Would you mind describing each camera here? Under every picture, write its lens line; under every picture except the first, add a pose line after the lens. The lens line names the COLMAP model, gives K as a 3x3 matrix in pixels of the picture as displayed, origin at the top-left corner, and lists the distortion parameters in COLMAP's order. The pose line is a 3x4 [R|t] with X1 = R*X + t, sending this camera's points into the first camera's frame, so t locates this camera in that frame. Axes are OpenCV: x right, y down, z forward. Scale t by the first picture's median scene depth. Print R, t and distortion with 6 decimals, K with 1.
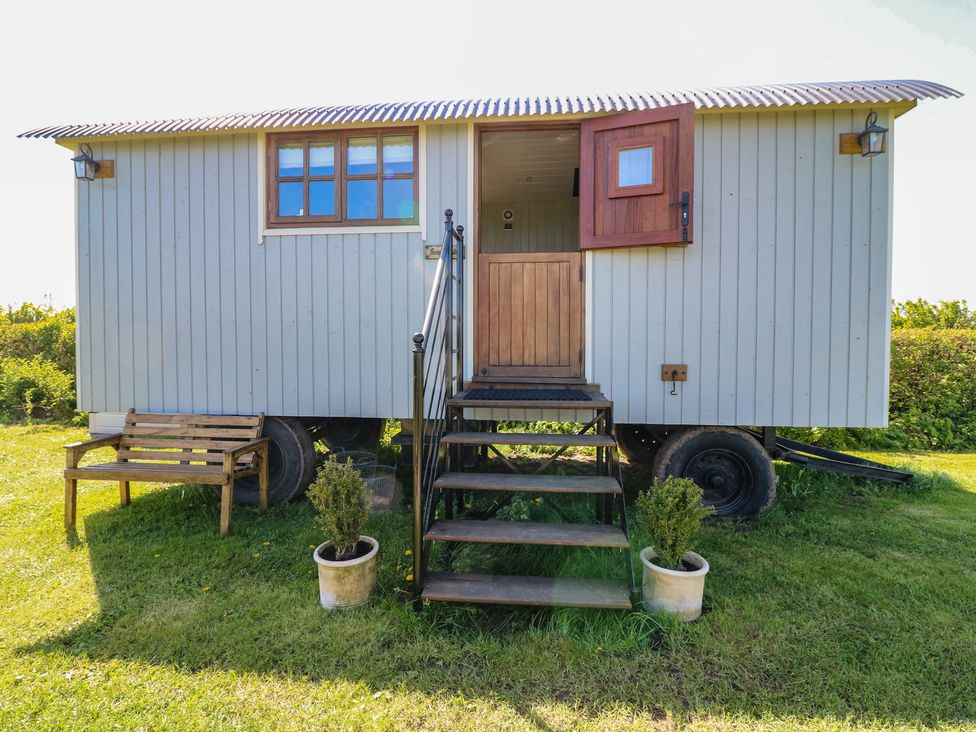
lens RADIAL K [[507.5, 0, 485.9], [0, 507.5, 355.9], [0, 0, 1]] dist [0.000944, -0.010865]
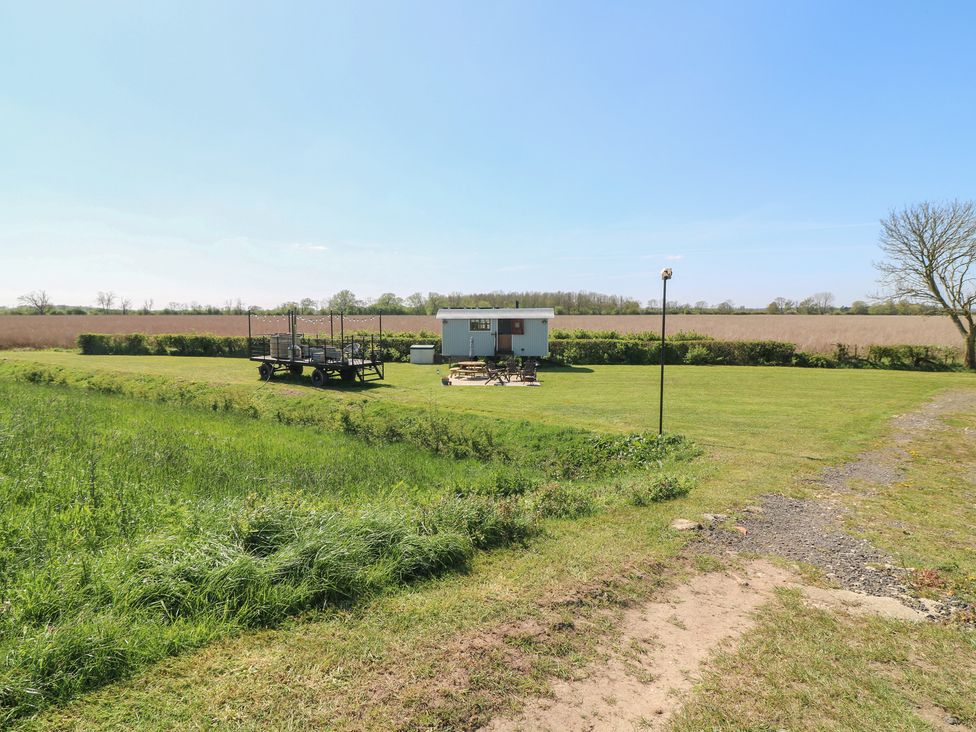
lens RADIAL K [[520.4, 0, 487.2], [0, 520.4, 354.4], [0, 0, 1]] dist [0.001933, -0.016767]
pose [[0.998430, -0.008457, 0.055373, -0.620866], [0.006887, 0.999571, 0.028475, -0.117549], [-0.055590, -0.028049, 0.998060, -6.846020]]
